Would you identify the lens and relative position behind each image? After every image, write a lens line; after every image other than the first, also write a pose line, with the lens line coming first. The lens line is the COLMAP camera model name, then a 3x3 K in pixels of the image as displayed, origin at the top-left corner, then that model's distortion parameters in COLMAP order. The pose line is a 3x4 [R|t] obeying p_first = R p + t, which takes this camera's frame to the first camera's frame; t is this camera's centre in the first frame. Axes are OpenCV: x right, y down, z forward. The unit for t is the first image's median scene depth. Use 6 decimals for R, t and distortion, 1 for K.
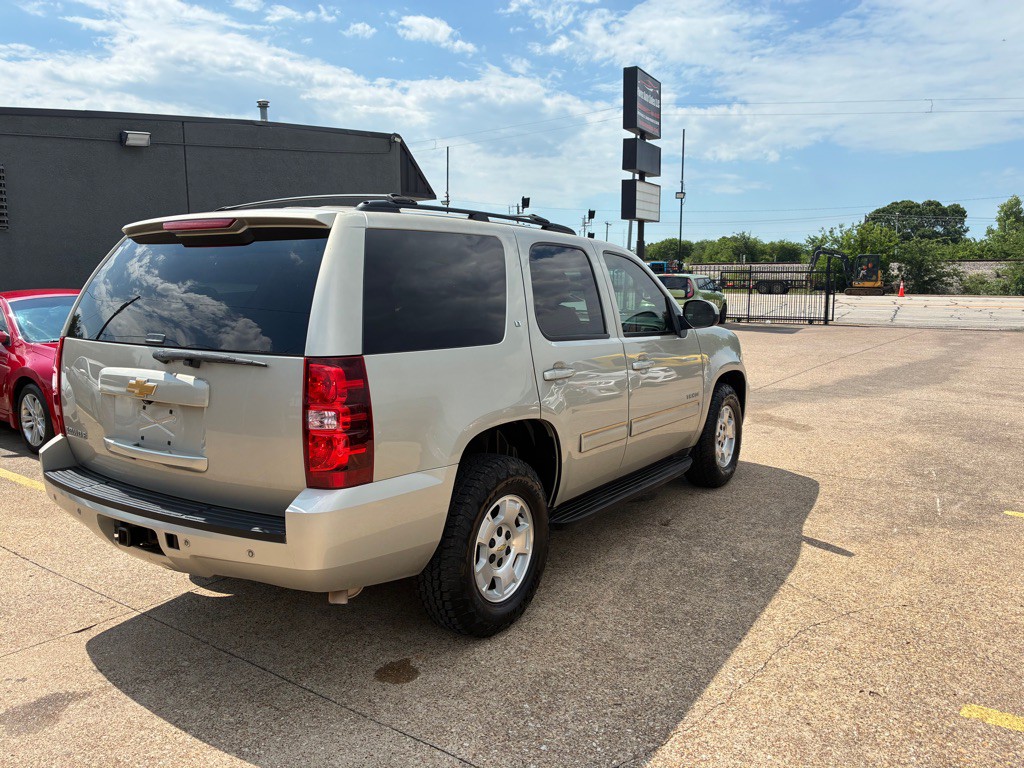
lens RADIAL K [[774.9, 0, 511.0], [0, 774.9, 370.0], [0, 0, 1]] dist [0.048396, -0.071894]
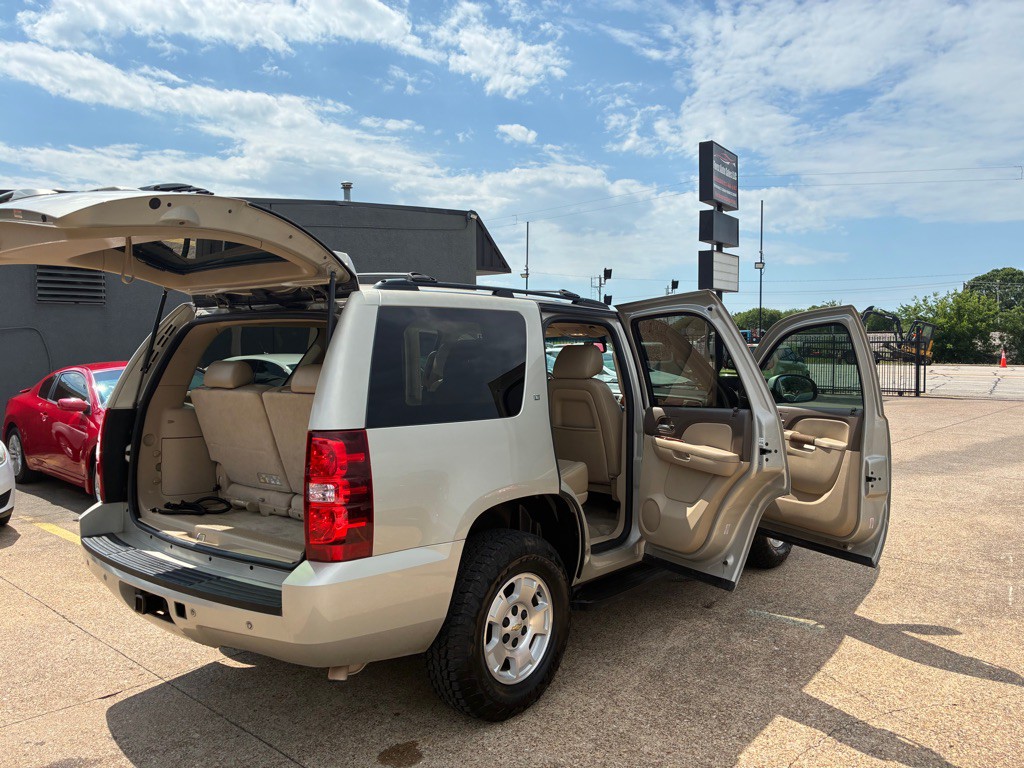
lens RADIAL K [[774.9, 0, 522.6], [0, 774.9, 366.6], [0, 0, 1]] dist [0.048396, -0.071894]
pose [[0.995505, 0.001348, -0.094701, 0.074237], [-0.010164, 0.995645, -0.092667, -0.005639], [0.094164, 0.093213, 0.991183, 0.000269]]
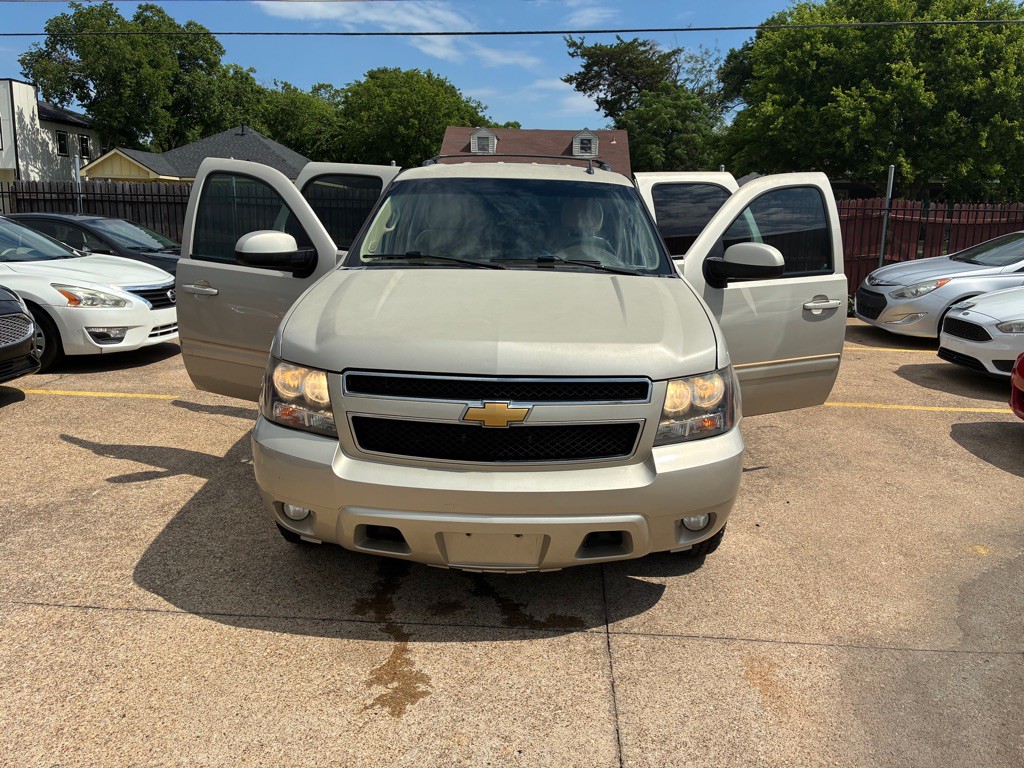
lens RADIAL K [[774.9, 0, 525.9], [0, 774.9, 383.8], [0, 0, 1]] dist [0.048396, -0.071894]
pose [[-0.837575, 0.100329, -0.537031, 0.647303], [-0.087300, 0.945782, 0.312849, -0.264409], [0.539302, 0.308918, -0.783405, 2.251965]]
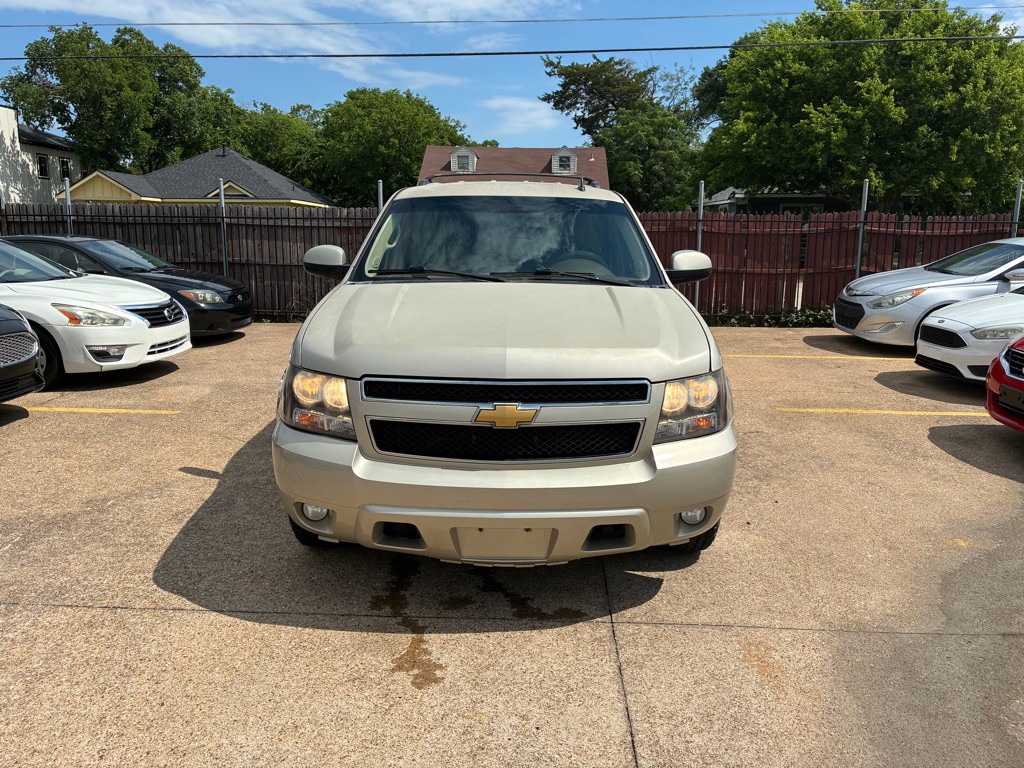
lens RADIAL K [[774.9, 0, 517.2], [0, 774.9, 383.9], [0, 0, 1]] dist [0.048396, -0.071894]
pose [[-0.828728, 0.101011, -0.550461, 0.692788], [-0.077749, 0.953260, 0.291977, -0.265319], [0.554225, 0.284767, -0.782139, 2.277301]]
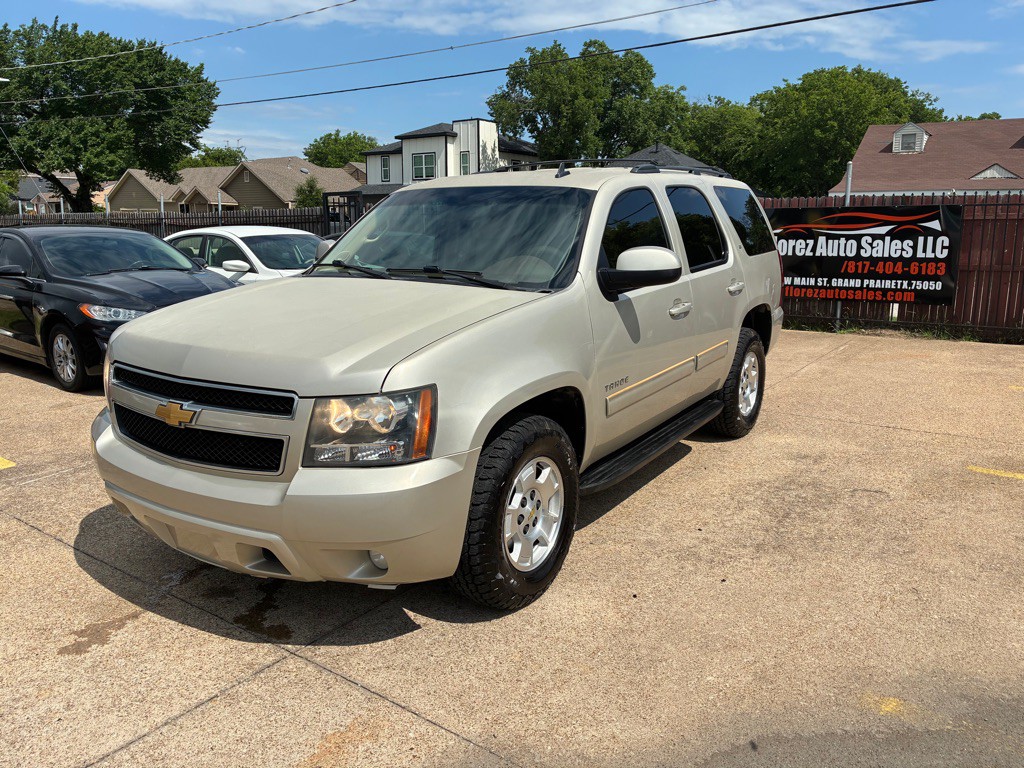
lens RADIAL K [[774.9, 0, 513.6], [0, 774.9, 382.0], [0, 0, 1]] dist [0.048396, -0.071894]
pose [[-0.999964, 0.005381, -0.006526, 0.024318], [0.002997, 0.946886, 0.321557, -0.282723], [0.007910, 0.321526, -0.946868, 2.385367]]
